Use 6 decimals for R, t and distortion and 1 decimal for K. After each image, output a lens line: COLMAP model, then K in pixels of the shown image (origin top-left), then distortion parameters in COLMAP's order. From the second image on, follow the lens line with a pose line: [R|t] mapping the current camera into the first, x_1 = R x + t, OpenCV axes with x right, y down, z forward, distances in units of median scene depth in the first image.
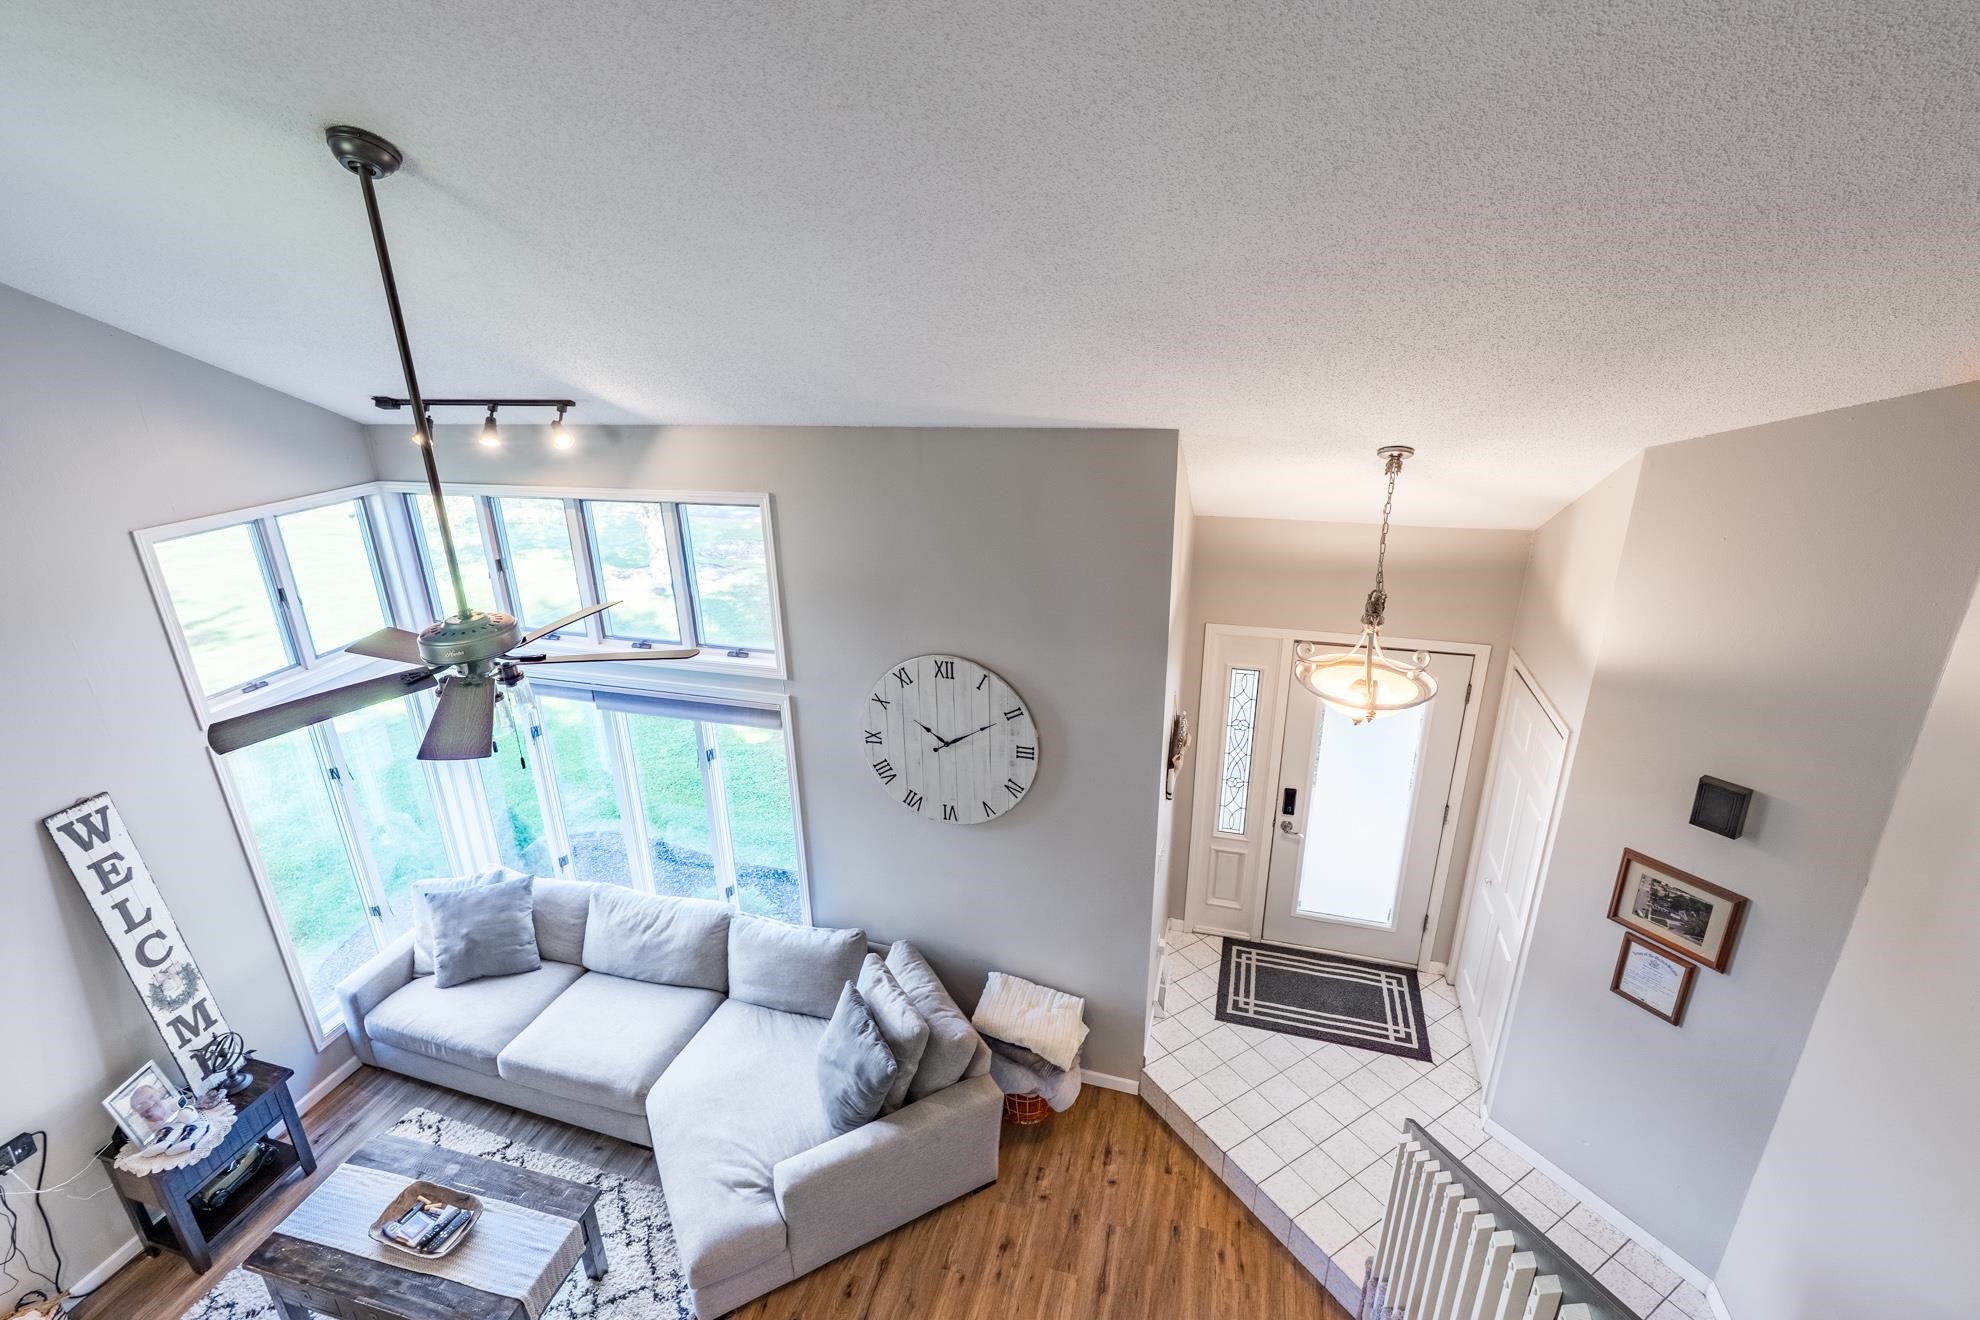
lens RADIAL K [[914.6, 0, 978.0], [0, 914.6, 650.0], [0, 0, 1]] dist [-0.010100, 0.000023]
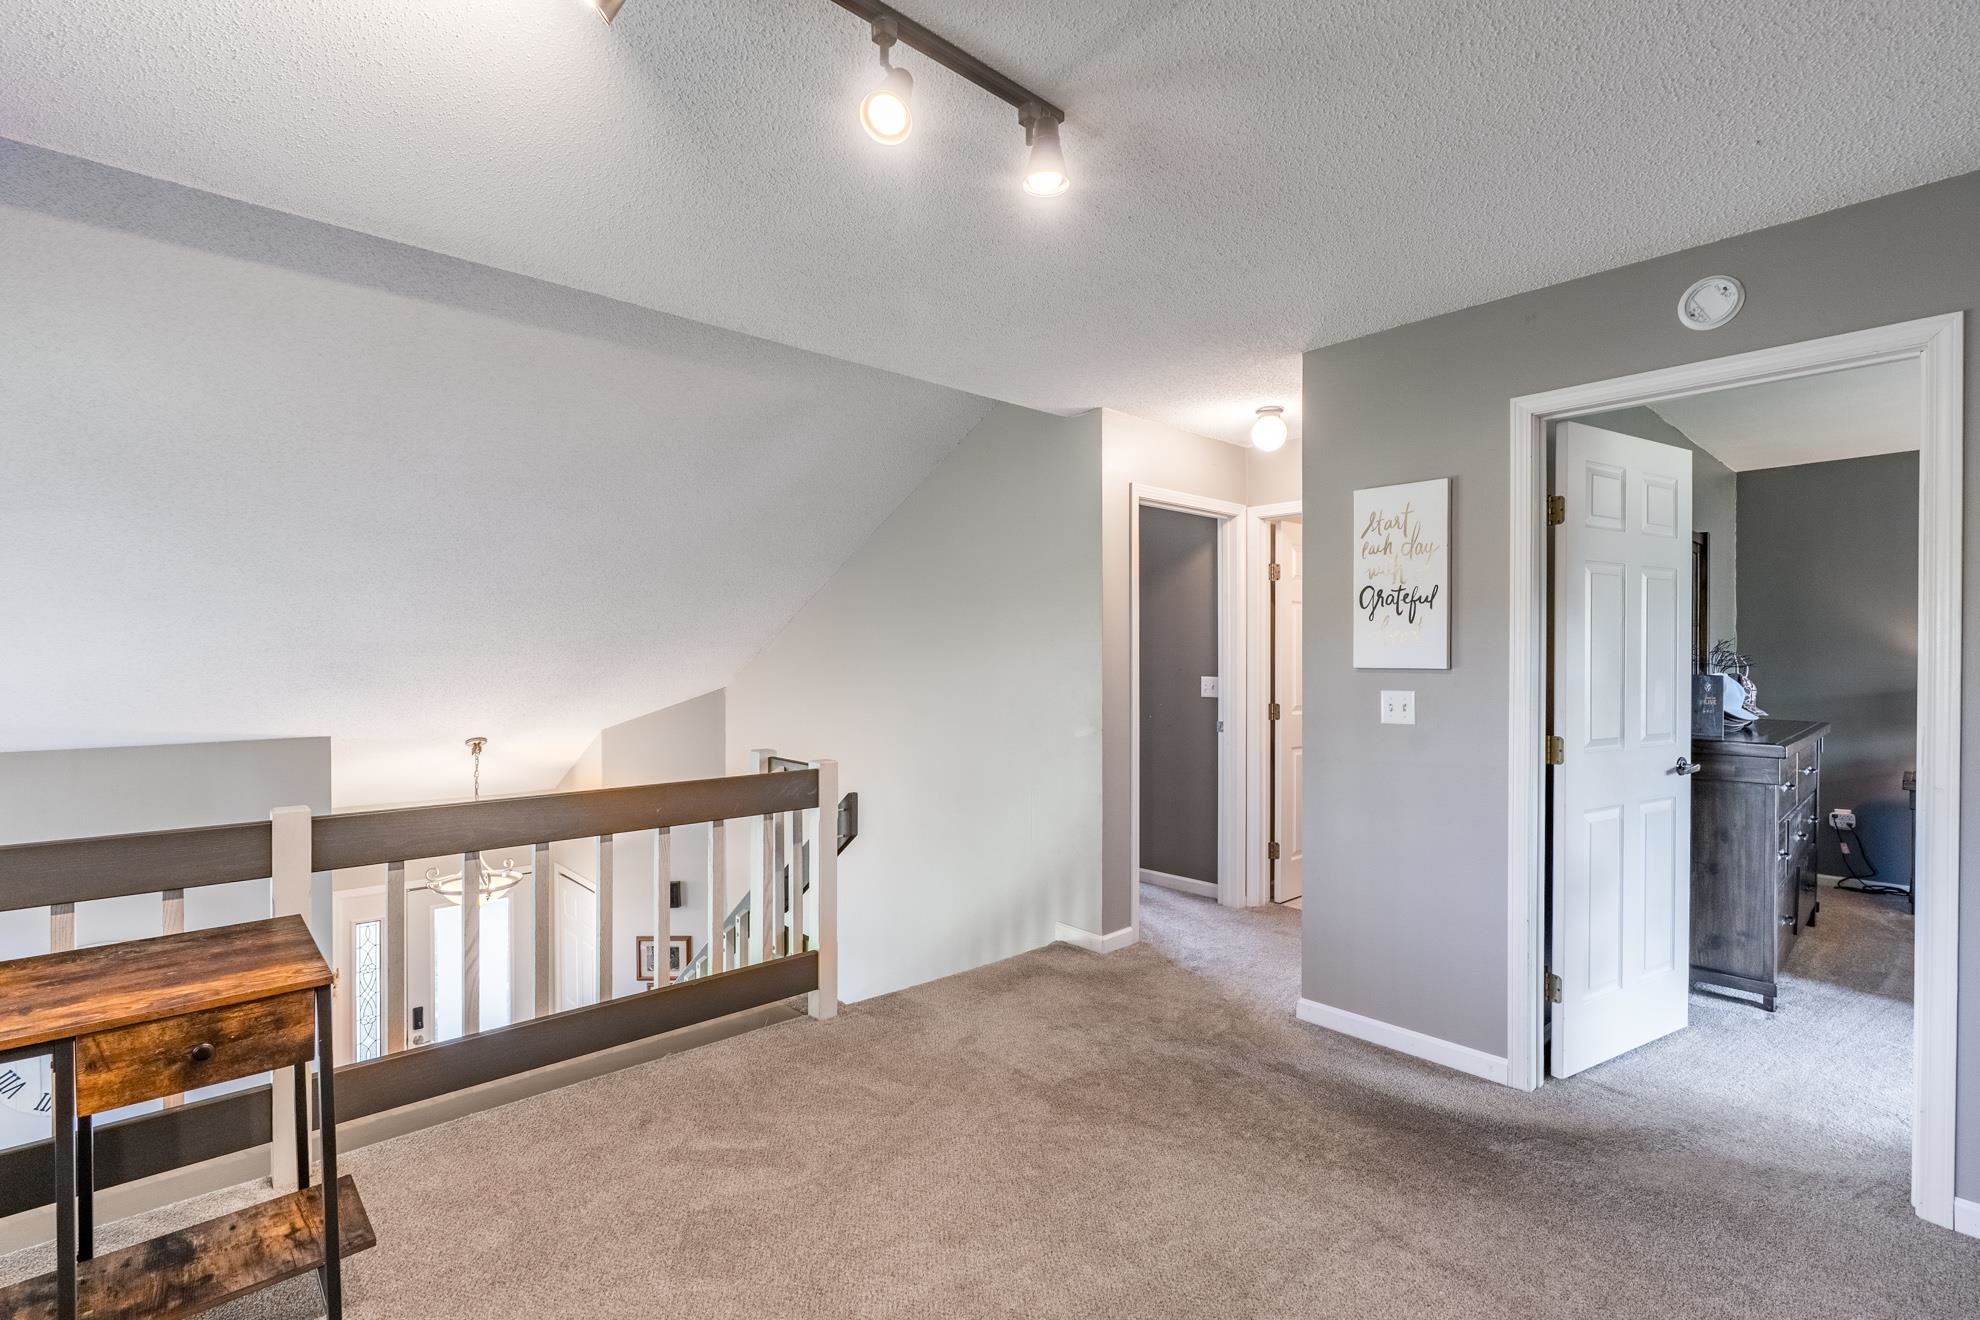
lens RADIAL K [[914.6, 0, 992.3], [0, 914.6, 664.0], [0, 0, 1]] dist [-0.010100, 0.000023]
pose [[0.521172, 0.020754, 0.853199, -0.510278], [0.289108, 0.936304, -0.199376, 0.271981], [-0.802992, 0.350576, 0.481976, -0.677298]]
